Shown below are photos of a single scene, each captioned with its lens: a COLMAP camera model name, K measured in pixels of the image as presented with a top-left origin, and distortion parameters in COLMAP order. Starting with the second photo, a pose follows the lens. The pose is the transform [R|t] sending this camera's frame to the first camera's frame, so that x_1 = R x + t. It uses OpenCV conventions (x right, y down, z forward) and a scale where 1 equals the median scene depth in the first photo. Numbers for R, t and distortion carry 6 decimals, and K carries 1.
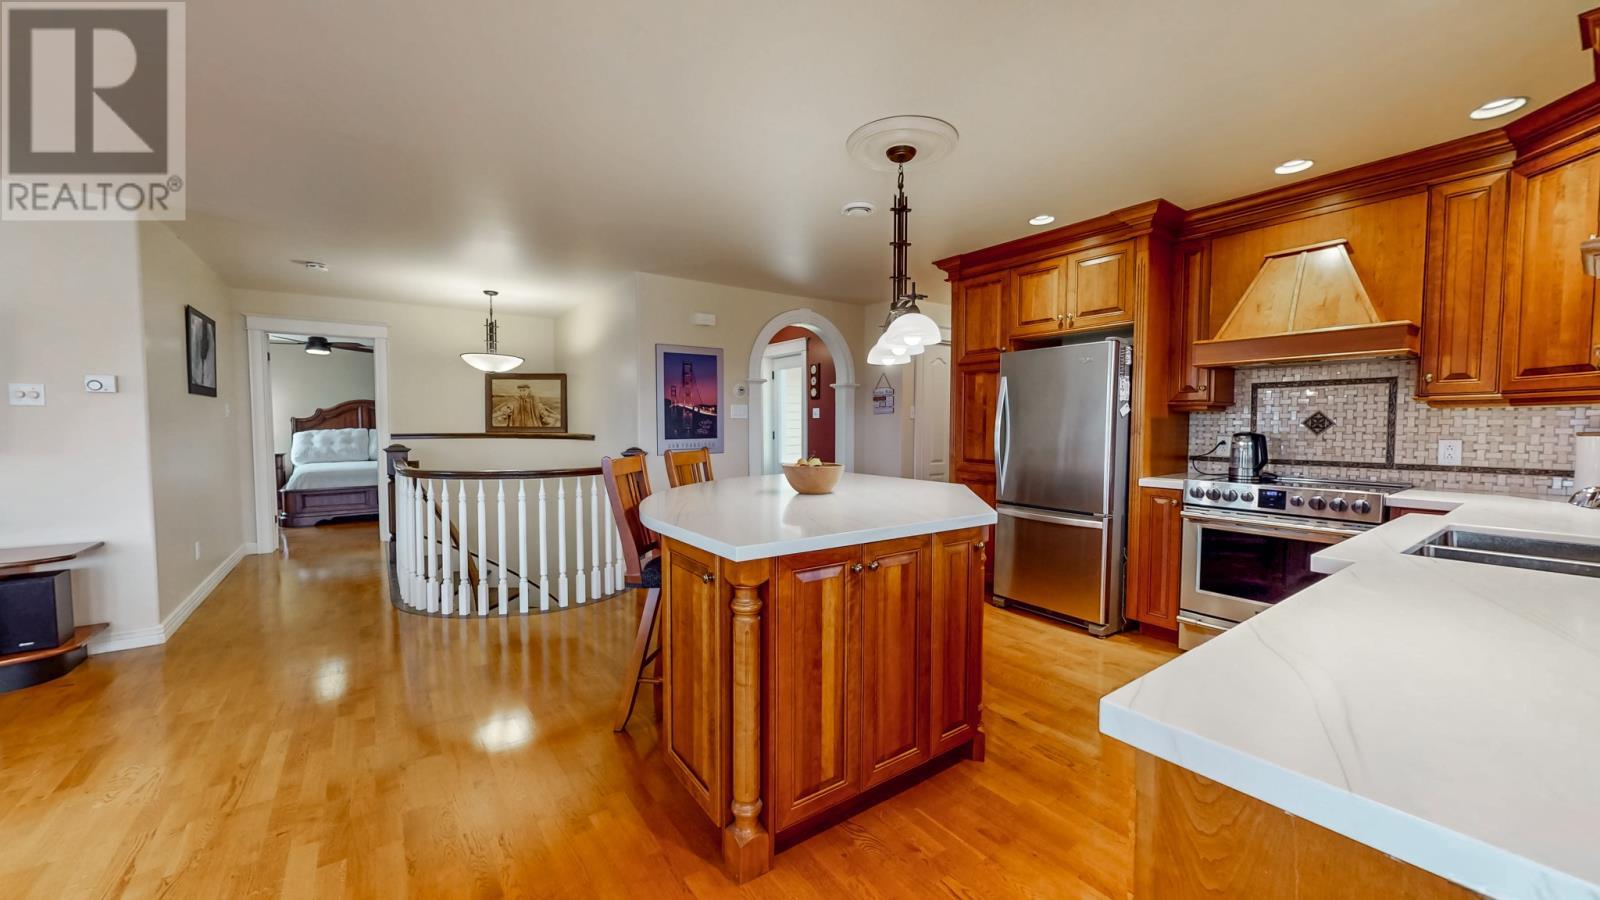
lens RADIAL K [[588.5, 0, 793.0], [0, 588.5, 449.2], [0, 0, 1]] dist [-0.002638, 0.000295]
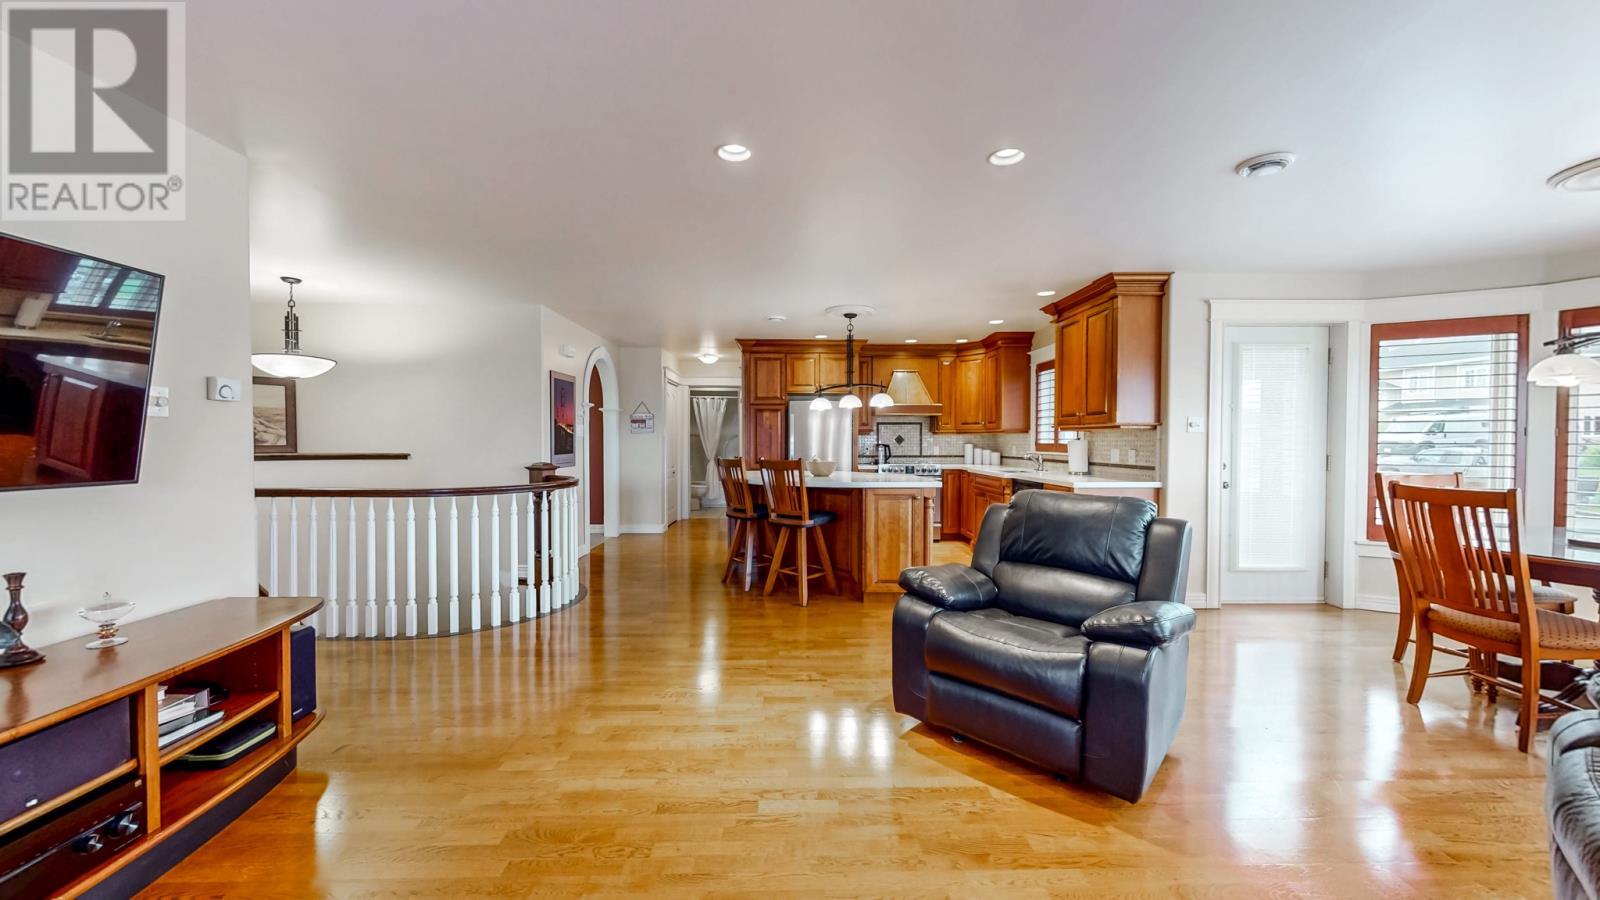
lens RADIAL K [[588.5, 0, 797.2], [0, 588.5, 449.6], [0, 0, 1]] dist [-0.002638, 0.000295]
pose [[0.563850, -0.014635, 0.825748, -1.327618], [0.037176, 0.999279, -0.007674, -0.001083], [-0.825040, 0.035025, 0.563988, -0.032403]]
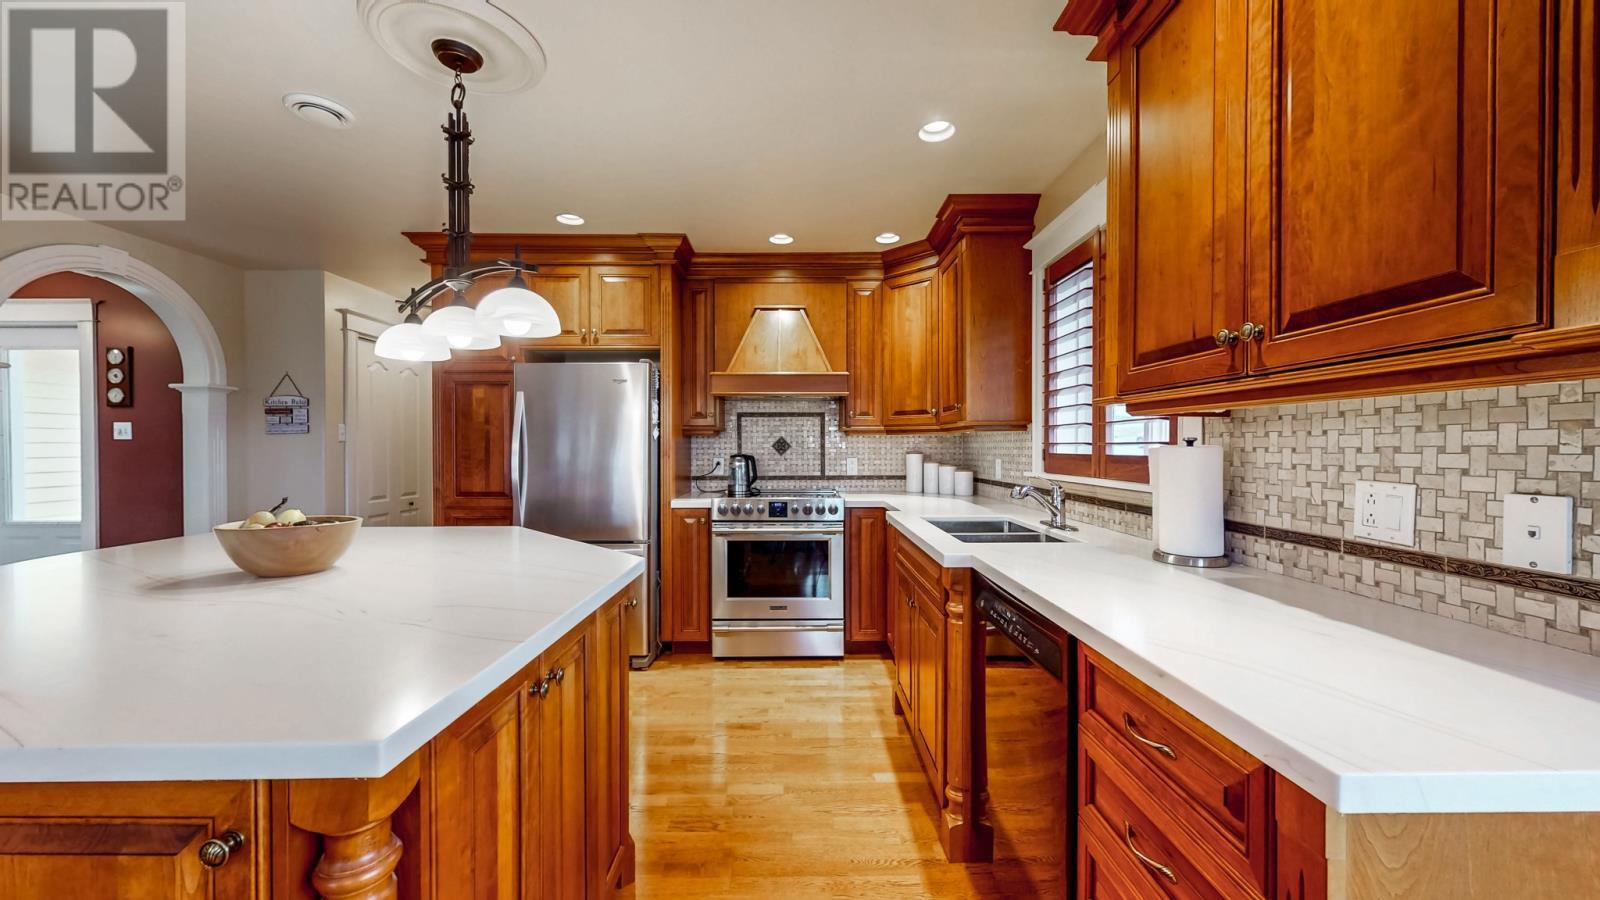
lens RADIAL K [[588.5, 0, 805.5], [0, 588.5, 451.2], [0, 0, 1]] dist [-0.002638, 0.000295]
pose [[0.566991, -0.008599, 0.823679, -0.119890], [0.038744, 0.999117, -0.016239, -0.010574], [-0.822812, 0.041120, 0.566823, 0.227700]]
